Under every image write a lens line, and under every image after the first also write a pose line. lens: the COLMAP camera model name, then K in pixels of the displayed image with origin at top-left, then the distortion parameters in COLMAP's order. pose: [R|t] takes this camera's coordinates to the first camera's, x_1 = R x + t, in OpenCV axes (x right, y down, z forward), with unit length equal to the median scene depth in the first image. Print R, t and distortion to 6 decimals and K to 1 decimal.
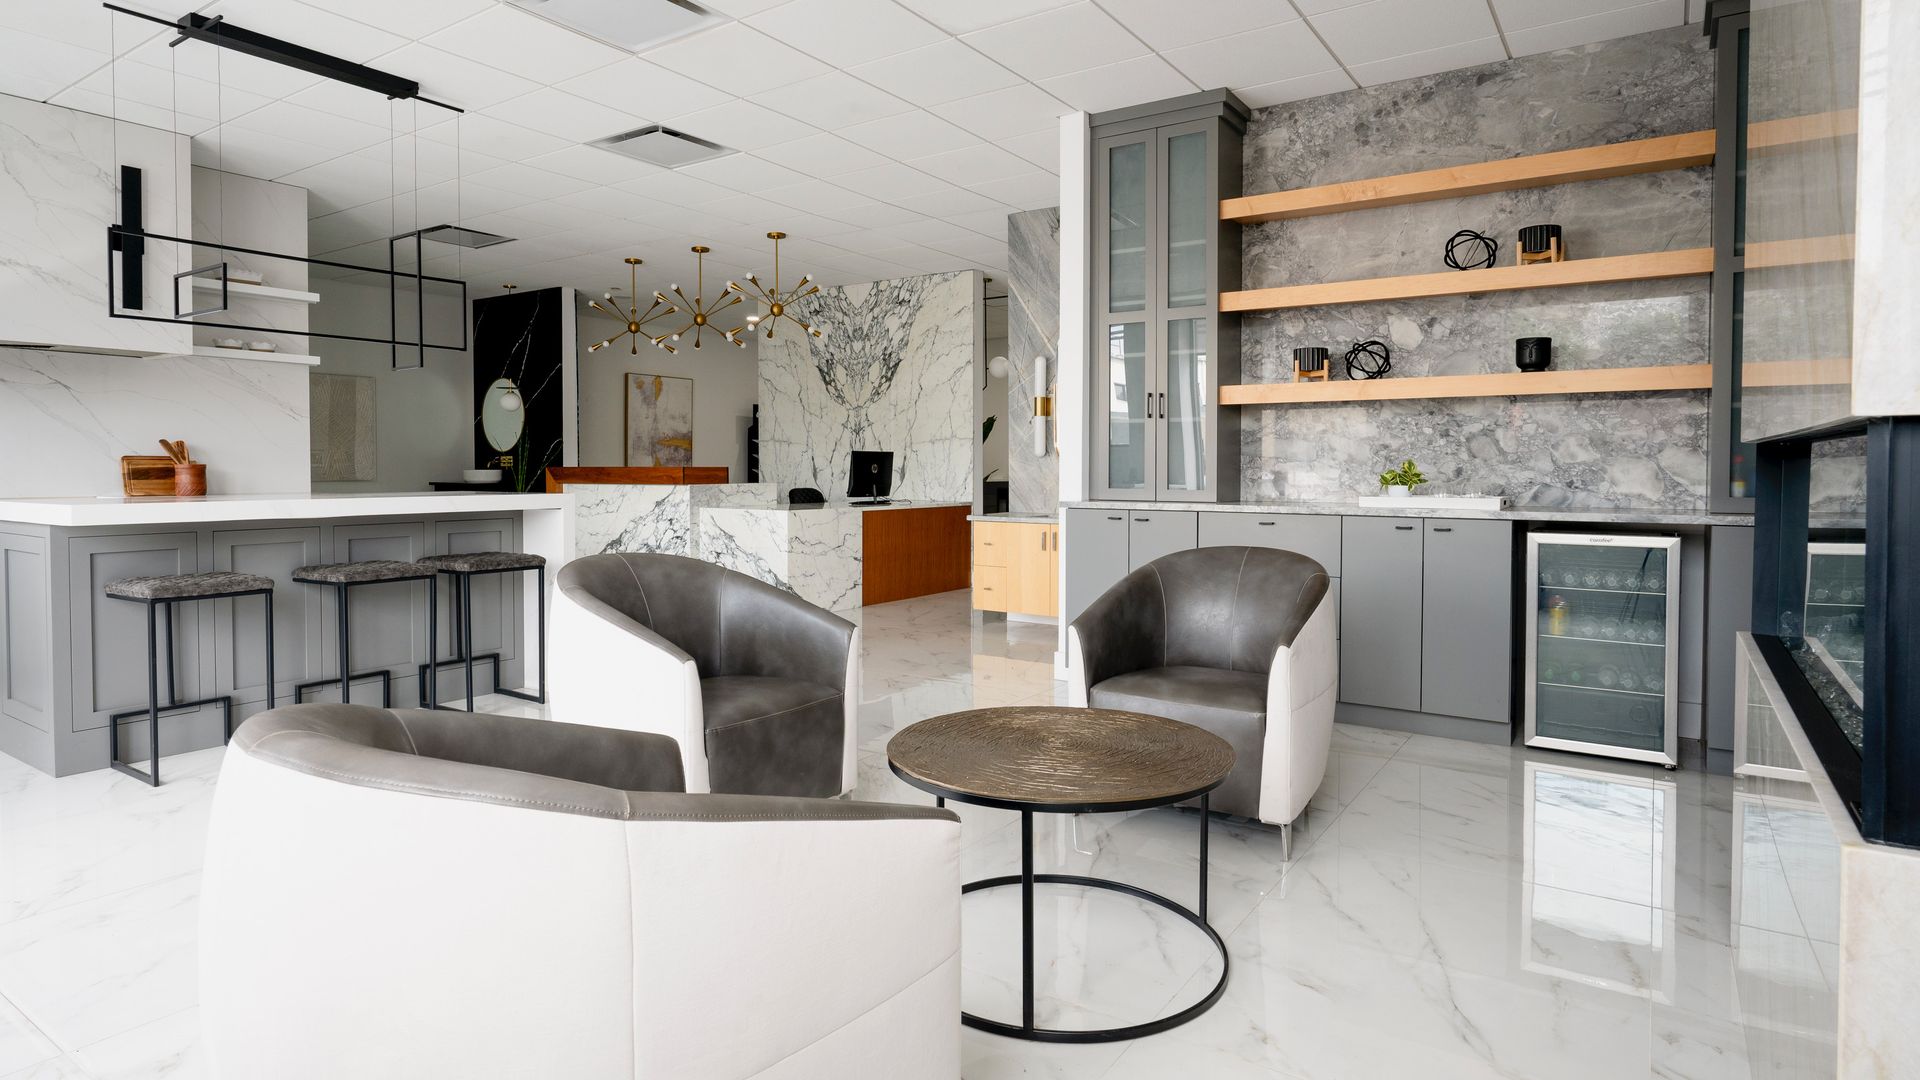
lens RADIAL K [[1028.4, 0, 953.1], [0, 1028.4, 489.5], [0, 0, 1]] dist [-0.000727, 0.002072]
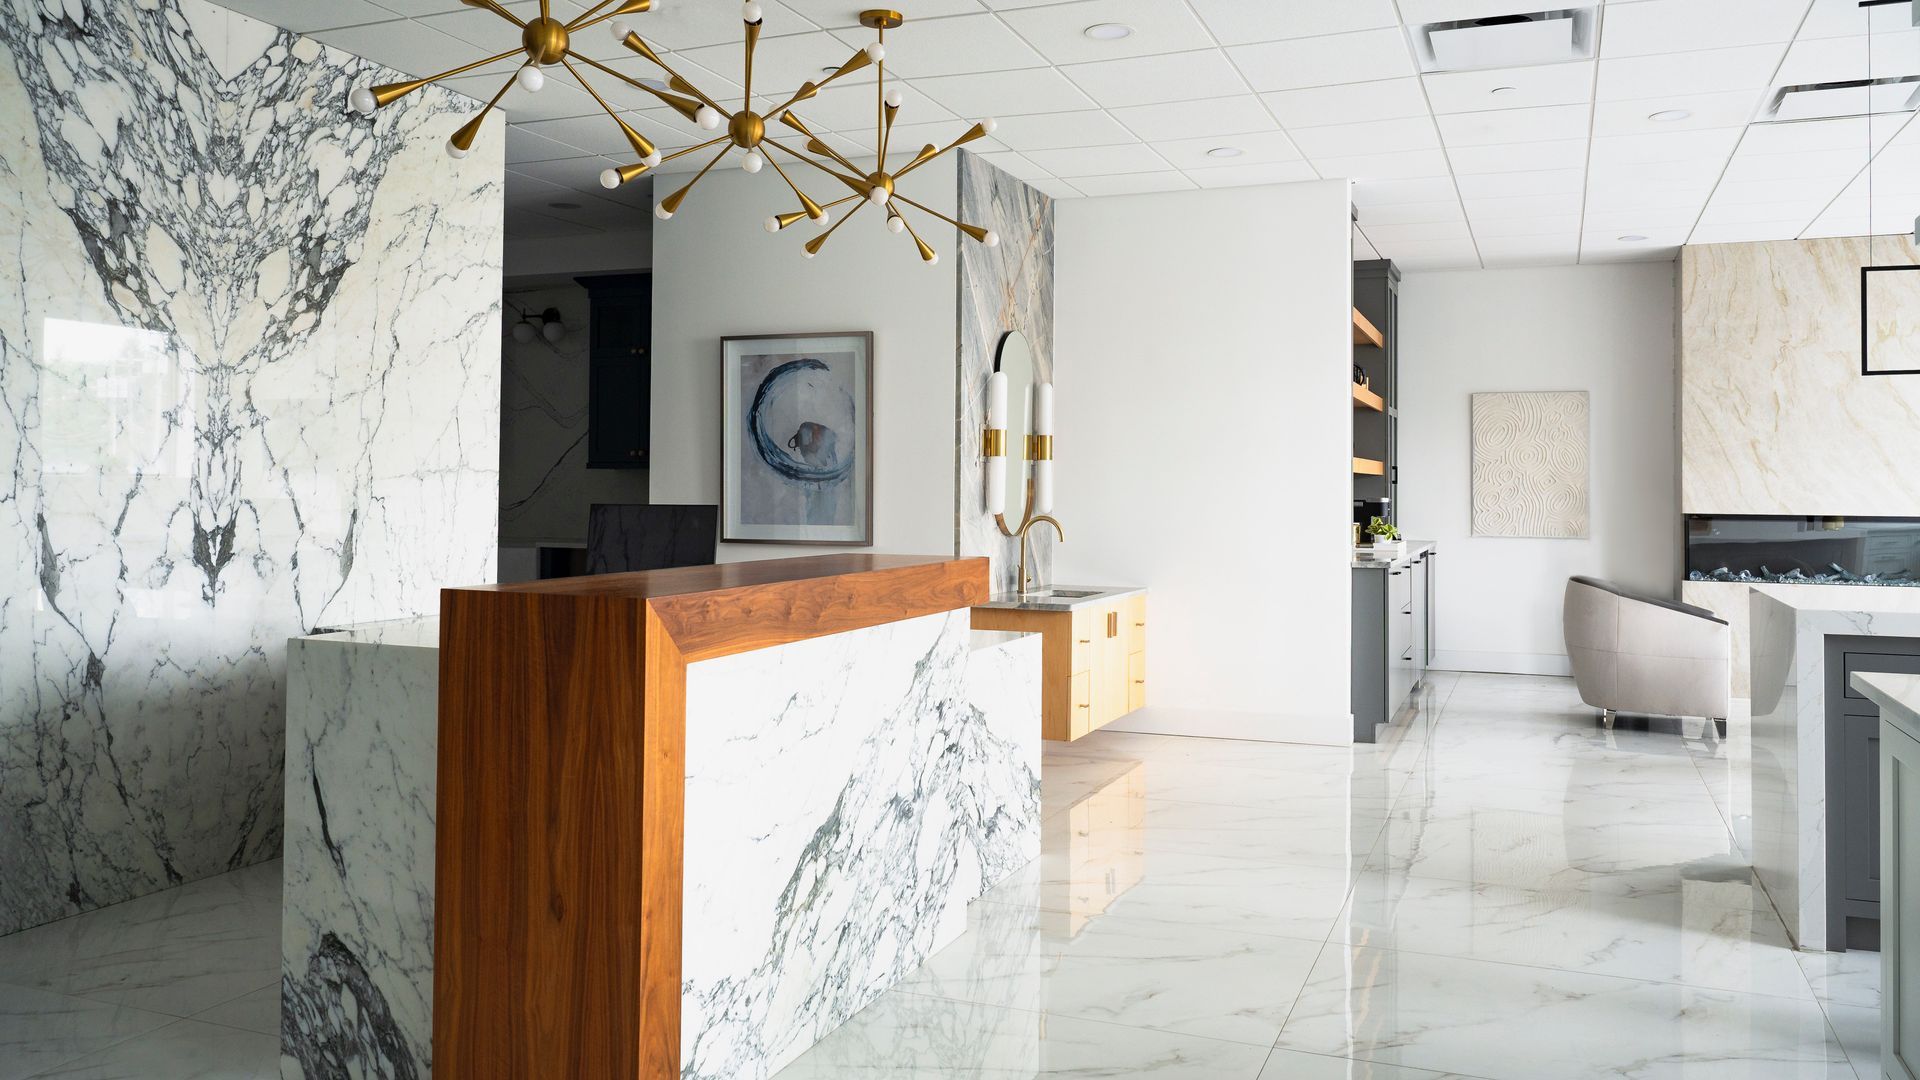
lens RADIAL K [[1420.6, 0, 966.3], [0, 1420.6, 457.4], [0, 0, 1]] dist [-0.000168, -0.000721]
pose [[-0.207134, 0.018539, 0.978137, -0.775819], [0.015783, 0.999754, -0.015606, -0.050748], [-0.978185, 0.012205, -0.207376, 1.105483]]
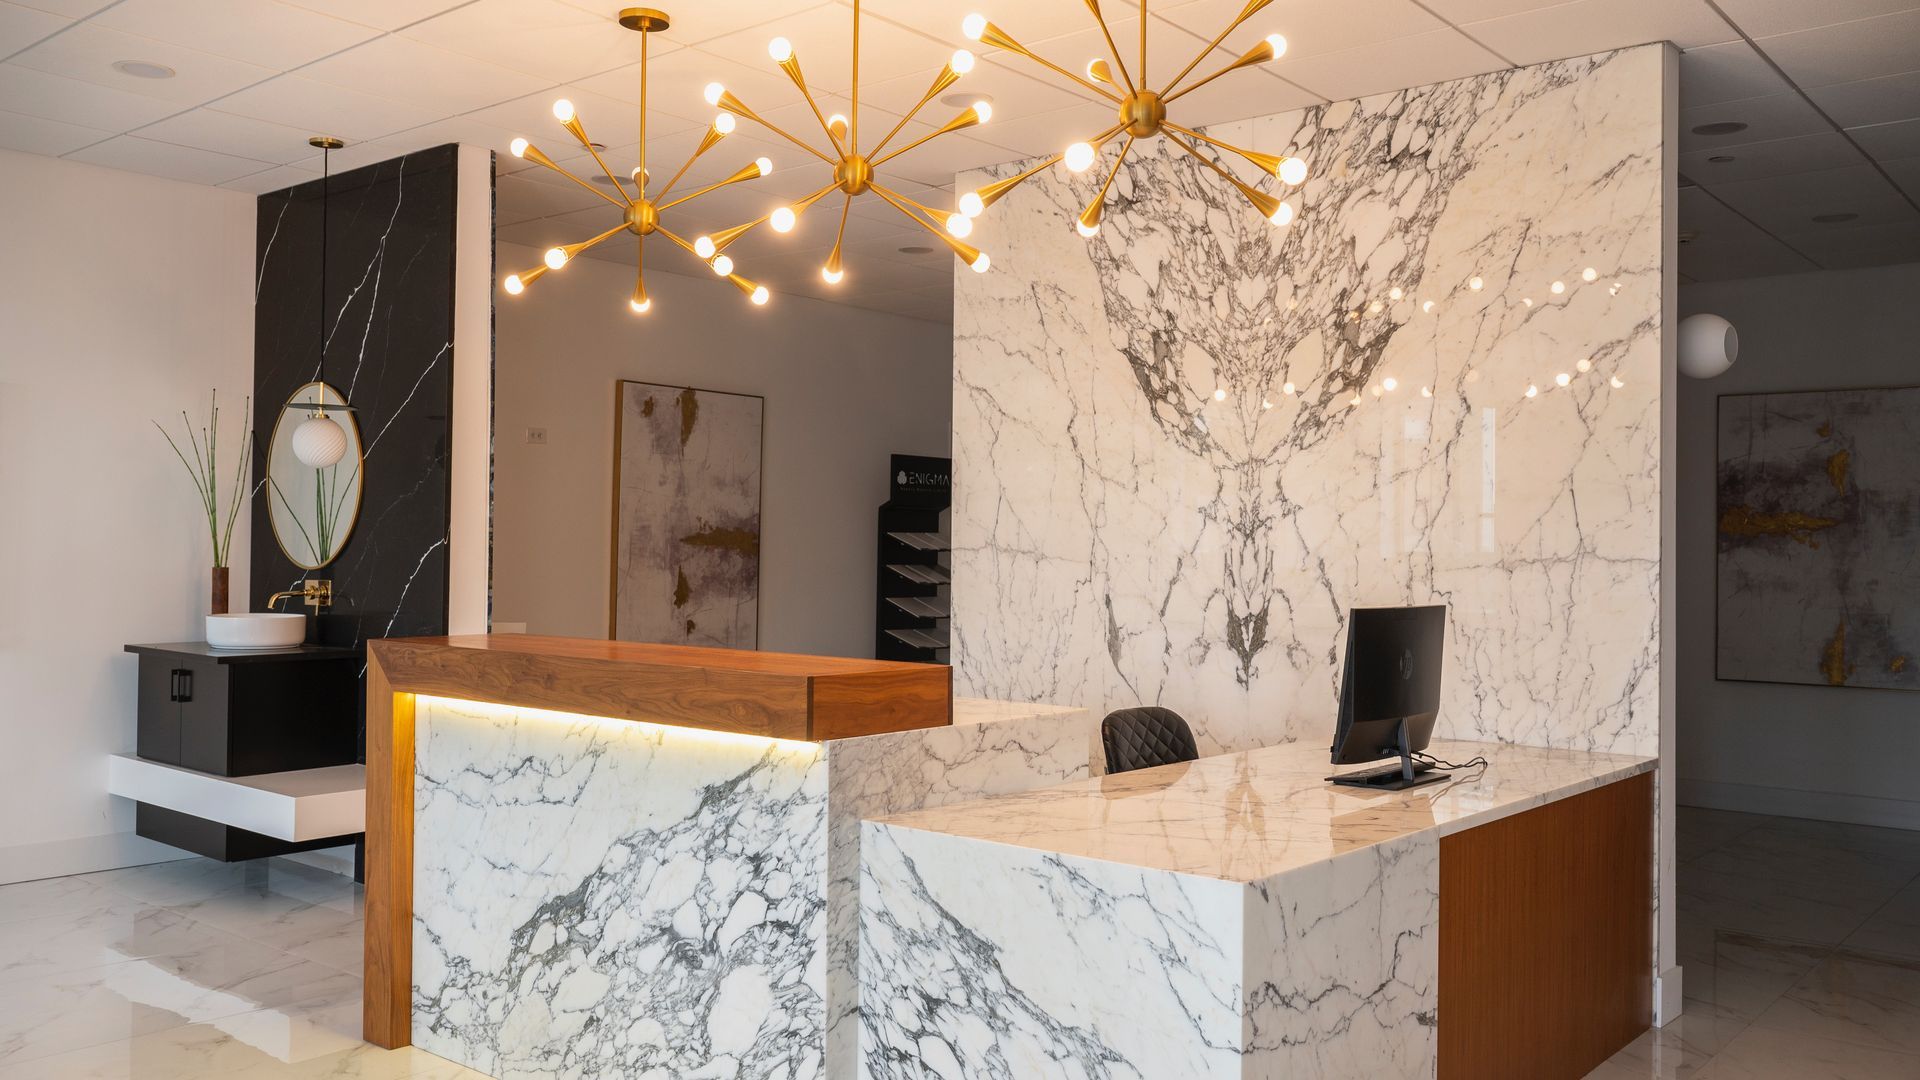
lens RADIAL K [[1576.6, 0, 949.4], [0, 1576.6, 521.2], [0, 0, 1]] dist [-0.000823, 0.002157]
pose [[0.994879, 0.009570, -0.100617, -0.181966], [-0.013859, 0.999021, -0.042017, -0.045579], [0.100116, 0.043196, 0.994038, 0.580528]]
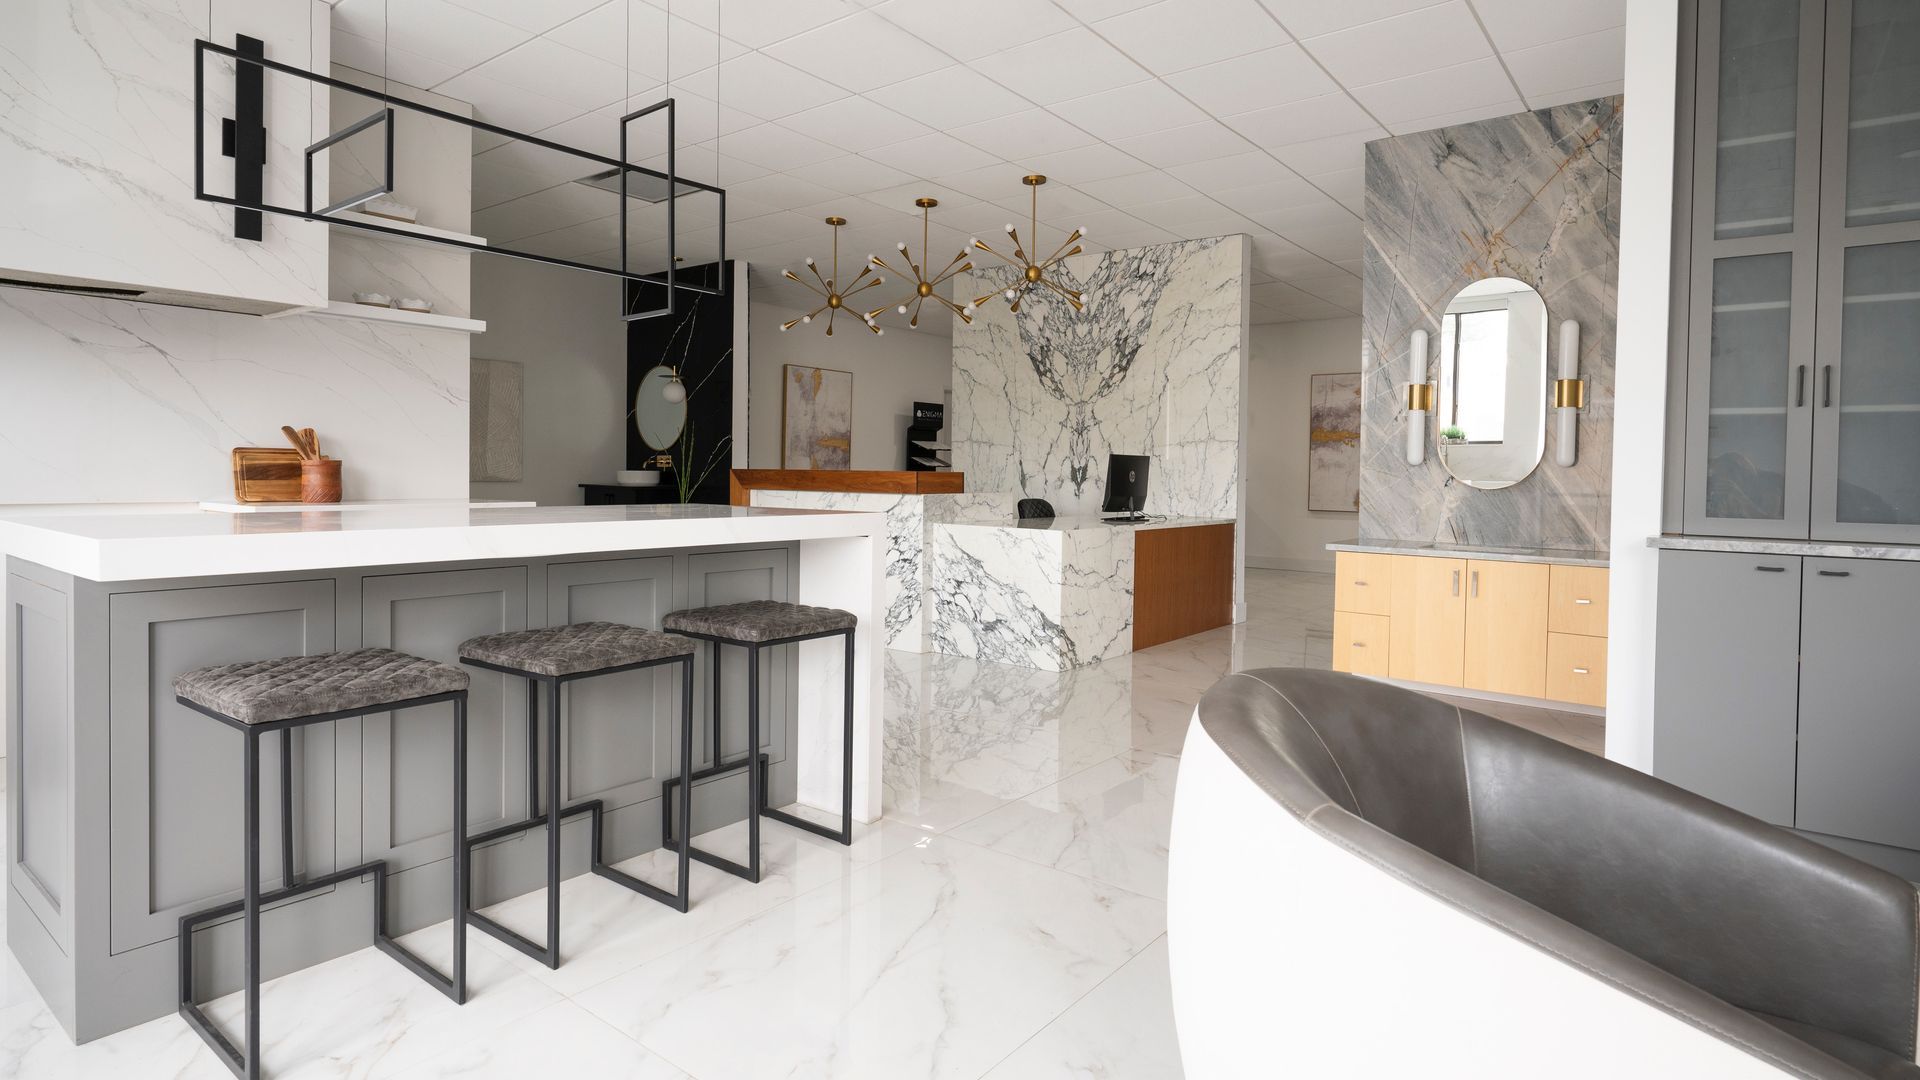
lens RADIAL K [[995.6, 0, 957.1], [0, 995.6, 489.9], [0, 0, 1]] dist [0.000032, 0.000744]
pose [[0.997713, 0.015235, -0.065857, -0.179278], [-0.015484, 0.999875, -0.003267, -0.005857], [0.065799, 0.004279, 0.997824, 0.237716]]
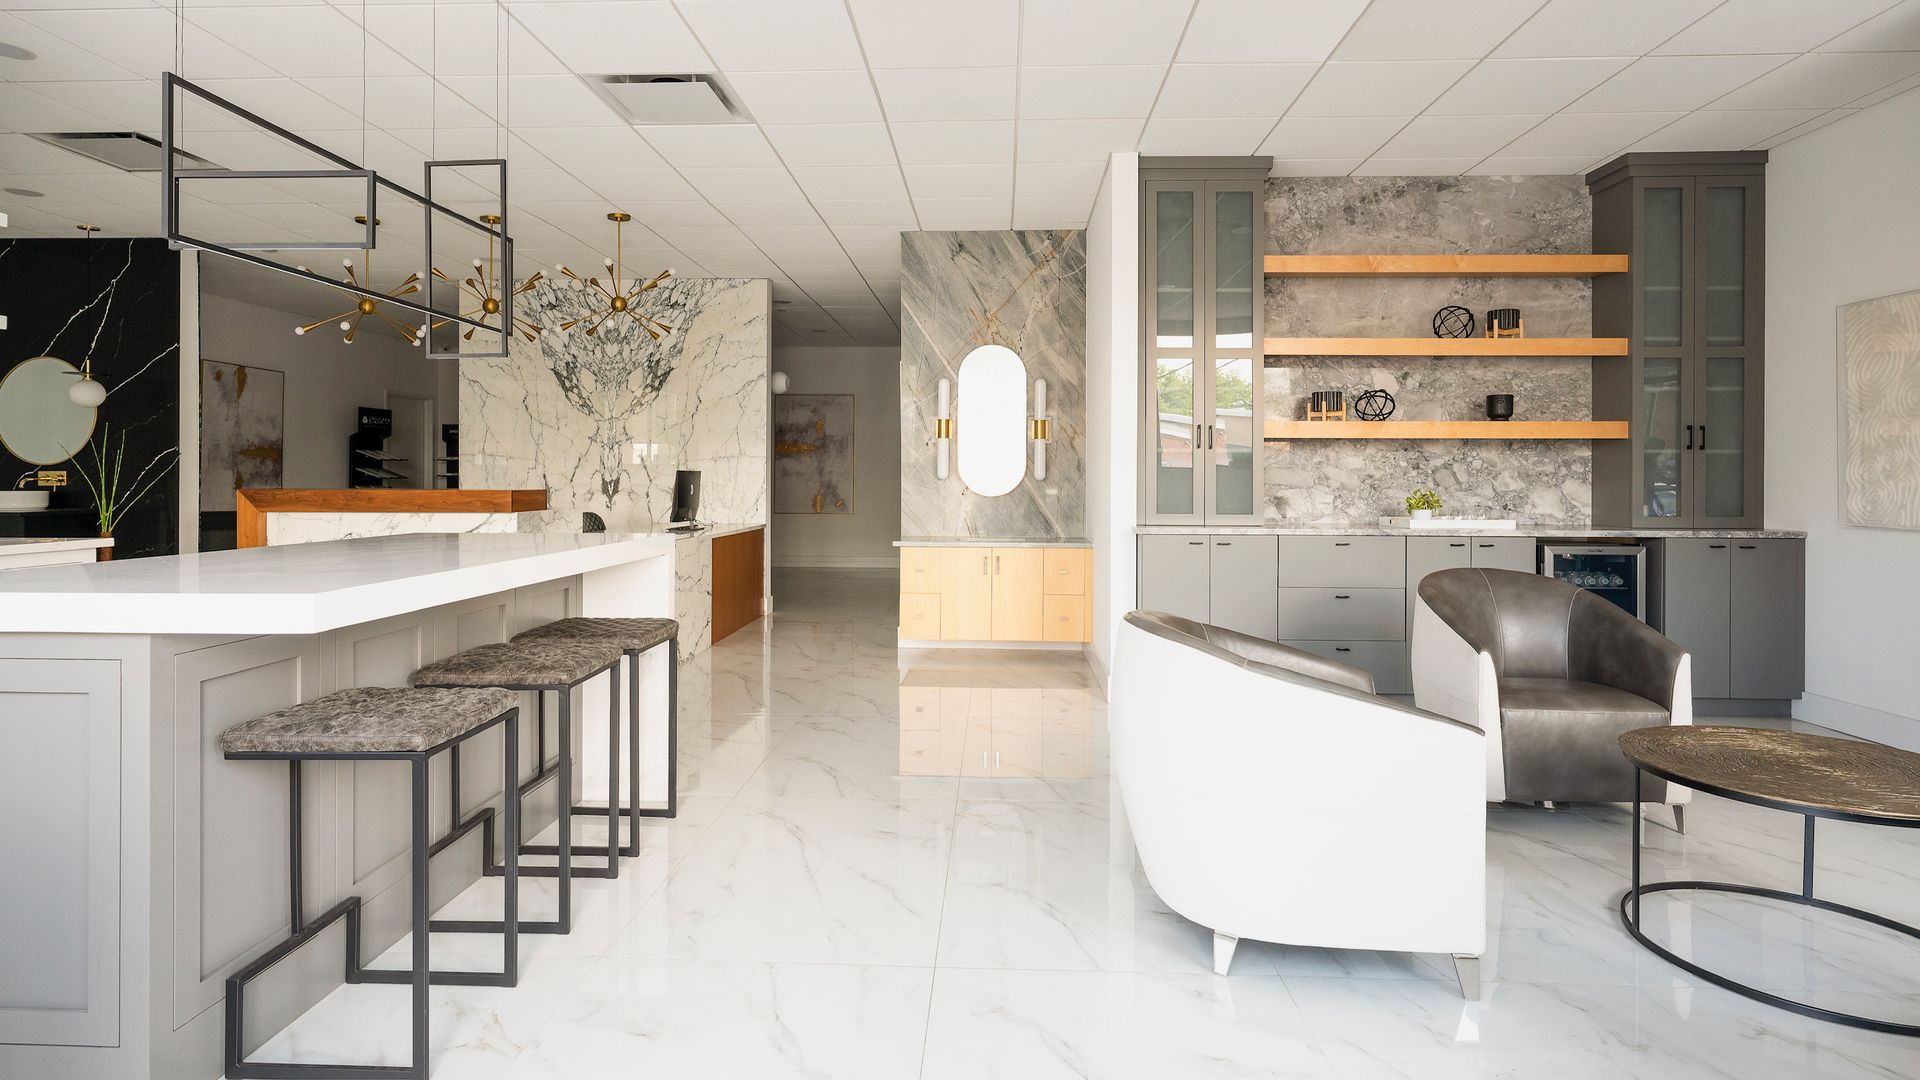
lens RADIAL K [[978.7, 0, 955.8], [0, 978.7, 478.8], [0, 0, 1]] dist [-0.004275, 0.000632]
pose [[0.850720, 0.002188, 0.525614, -0.363966], [0.008803, 0.999792, -0.018410, -0.013598], [-0.525545, 0.020289, 0.850524, 0.172982]]
